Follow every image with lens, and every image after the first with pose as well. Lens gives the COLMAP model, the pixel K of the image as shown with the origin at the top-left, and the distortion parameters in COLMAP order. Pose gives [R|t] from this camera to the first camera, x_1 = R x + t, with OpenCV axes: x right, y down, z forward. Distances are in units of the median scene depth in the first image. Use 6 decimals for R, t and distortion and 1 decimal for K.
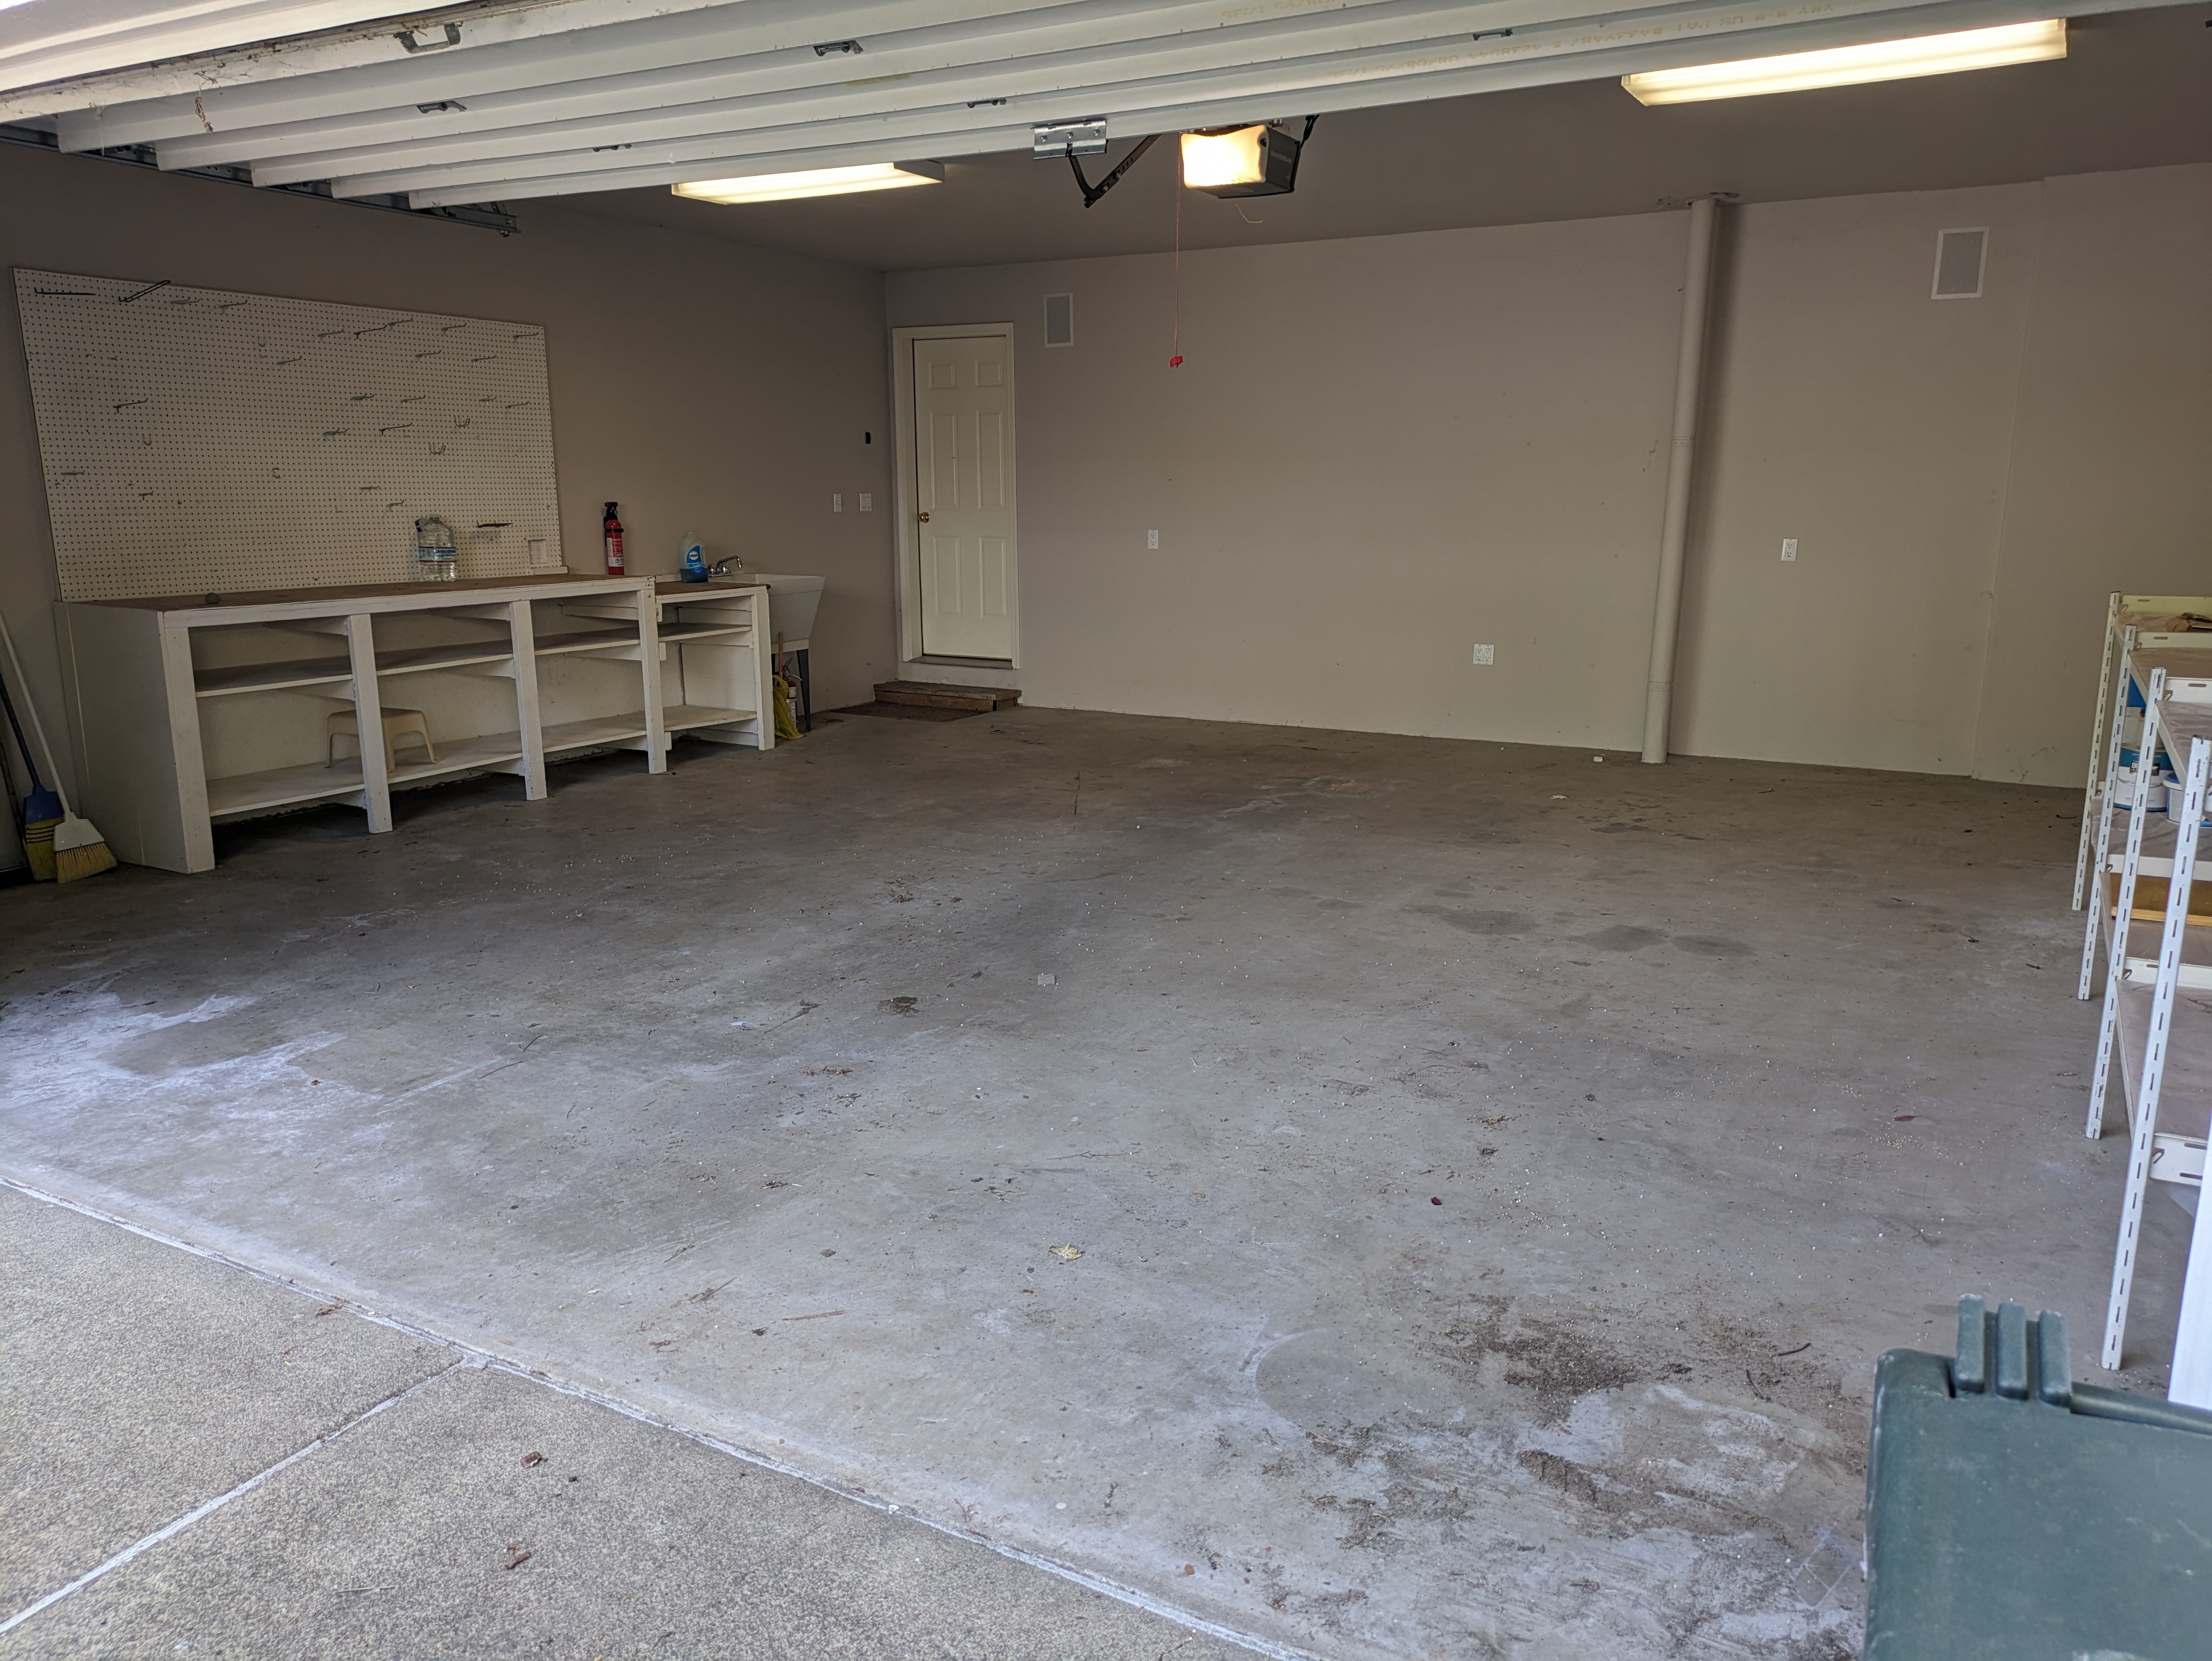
lens RADIAL K [[1628.5, 0, 1111.7], [0, 1628.5, 824.2], [0, 0, 1]] dist [0.046688, -0.024266]
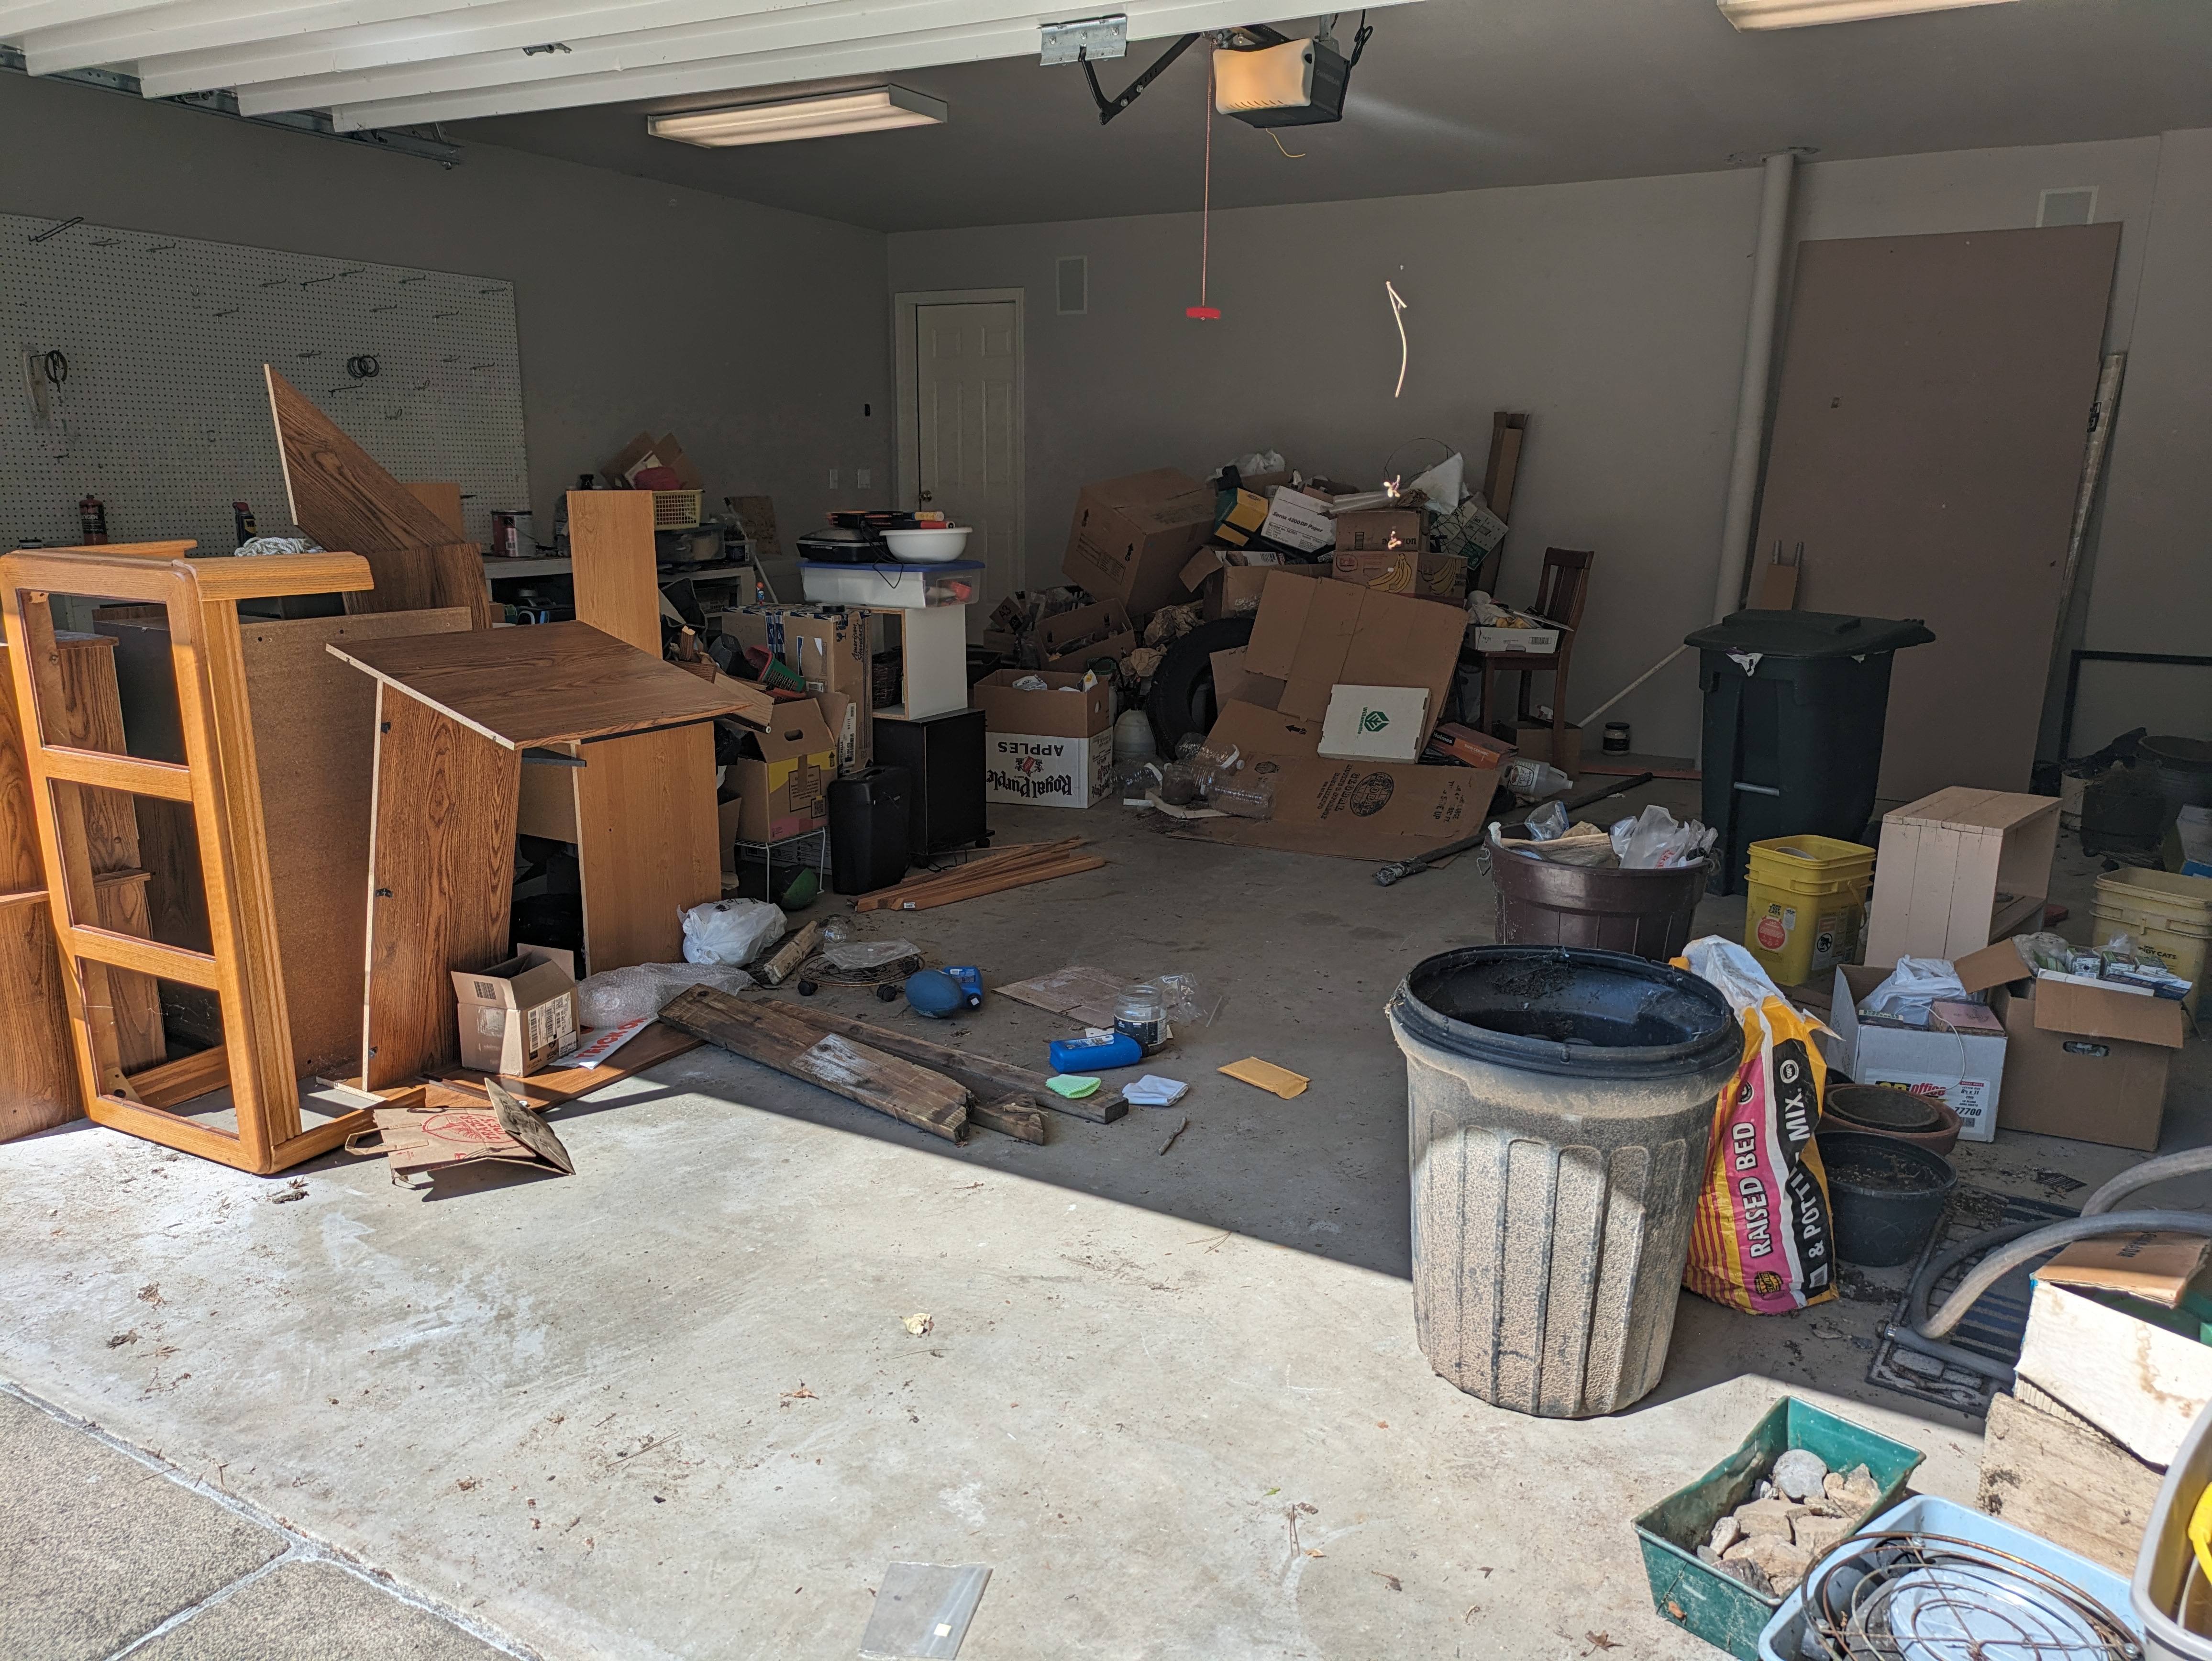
lens RADIAL K [[1628.5, 0, 1102.1], [0, 1628.5, 845.6], [0, 0, 1]] dist [0.046688, -0.024266]
pose [[0.999835, 0.014548, -0.010852, -0.000811], [-0.014303, 0.999649, 0.022311, -0.027852], [0.011173, -0.022152, 0.999692, 0.177651]]
